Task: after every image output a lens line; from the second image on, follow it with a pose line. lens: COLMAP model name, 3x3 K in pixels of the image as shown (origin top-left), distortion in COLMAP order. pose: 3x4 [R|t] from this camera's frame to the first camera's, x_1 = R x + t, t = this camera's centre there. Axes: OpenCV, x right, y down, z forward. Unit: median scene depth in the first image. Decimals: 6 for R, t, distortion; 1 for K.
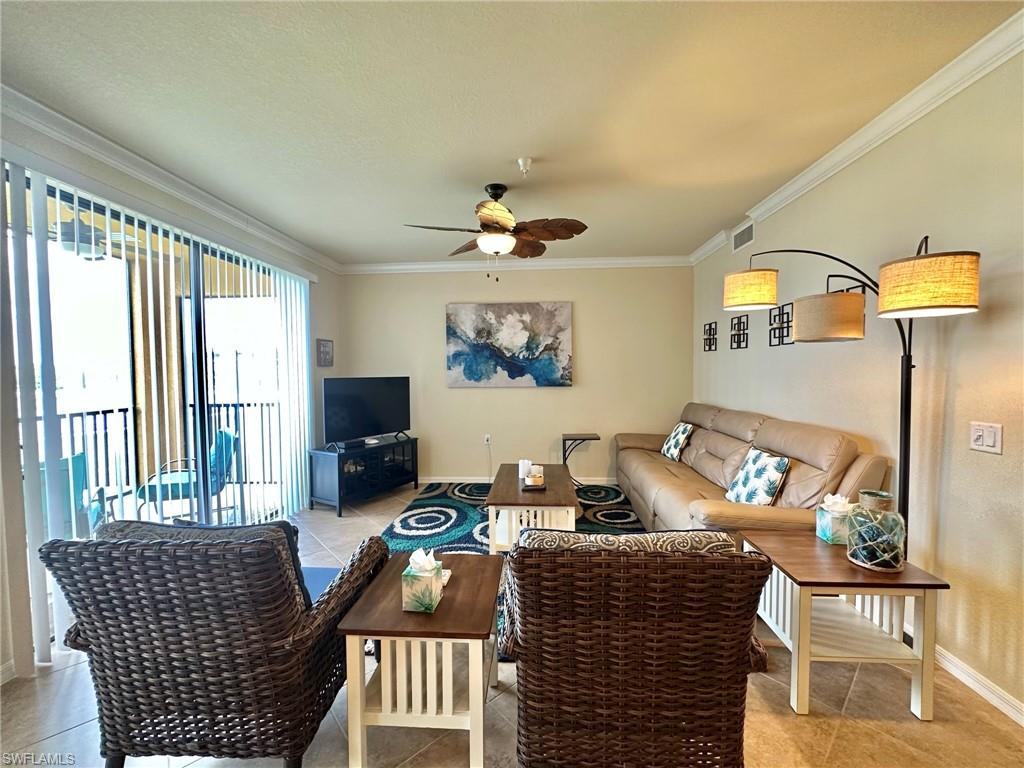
lens RADIAL K [[410.1, 0, 512.7], [0, 410.1, 382.8], [0, 0, 1]] dist [-0.002616, 0.000741]
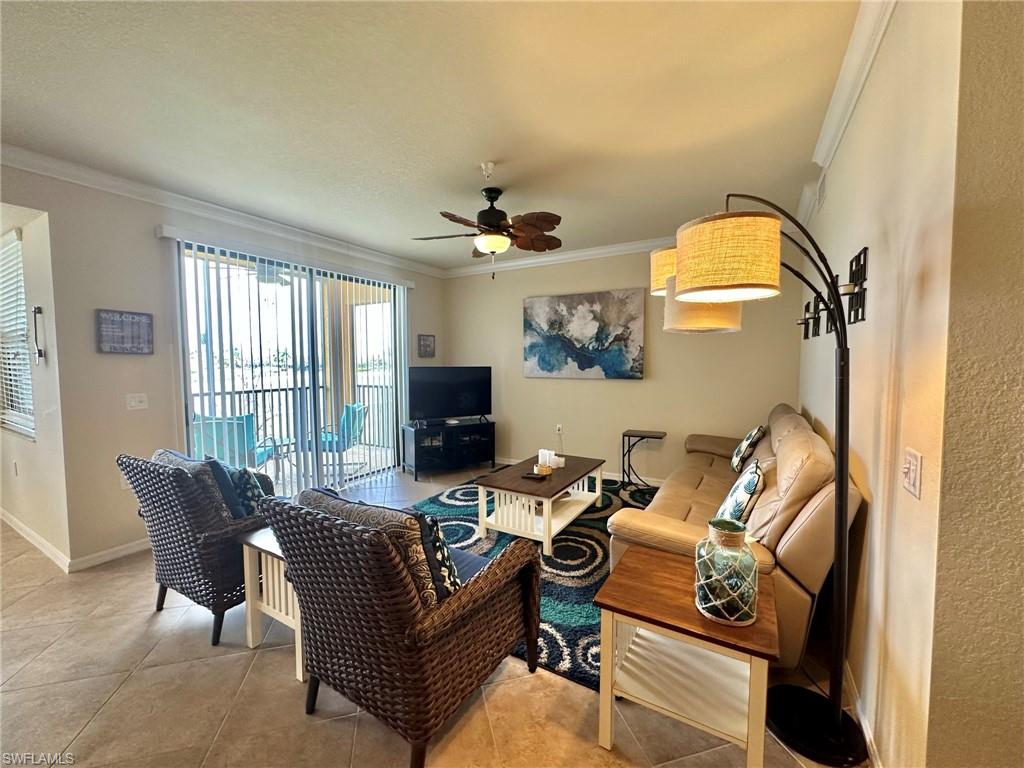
lens RADIAL K [[410.1, 0, 513.5], [0, 410.1, 384.6], [0, 0, 1]] dist [-0.002616, 0.000741]
pose [[0.892270, 0.033115, -0.450287, 0.302162], [-0.018610, 0.999157, 0.036603, -0.008048], [0.451119, -0.024279, 0.892133, 0.038143]]
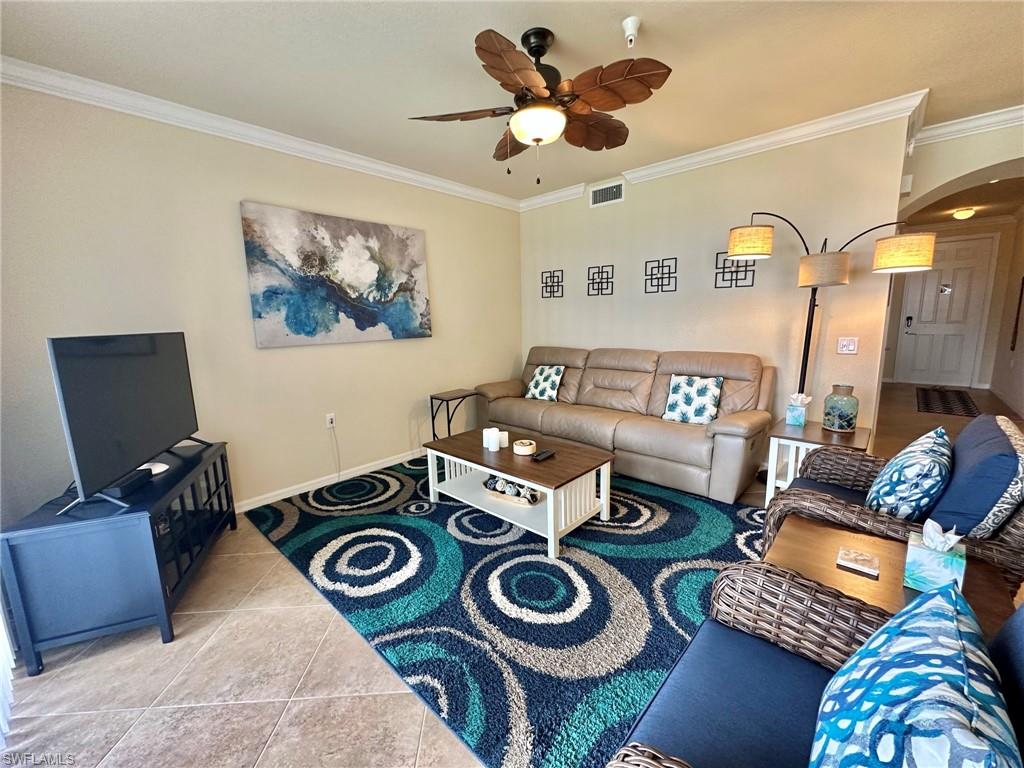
lens RADIAL K [[410.1, 0, 514.9], [0, 410.1, 381.6], [0, 0, 1]] dist [-0.002616, 0.000741]
pose [[0.632892, -0.127502, 0.763669, -0.390999], [0.043548, 0.990648, 0.129308, -0.001461], [-0.773014, -0.048582, 0.632526, 0.341714]]
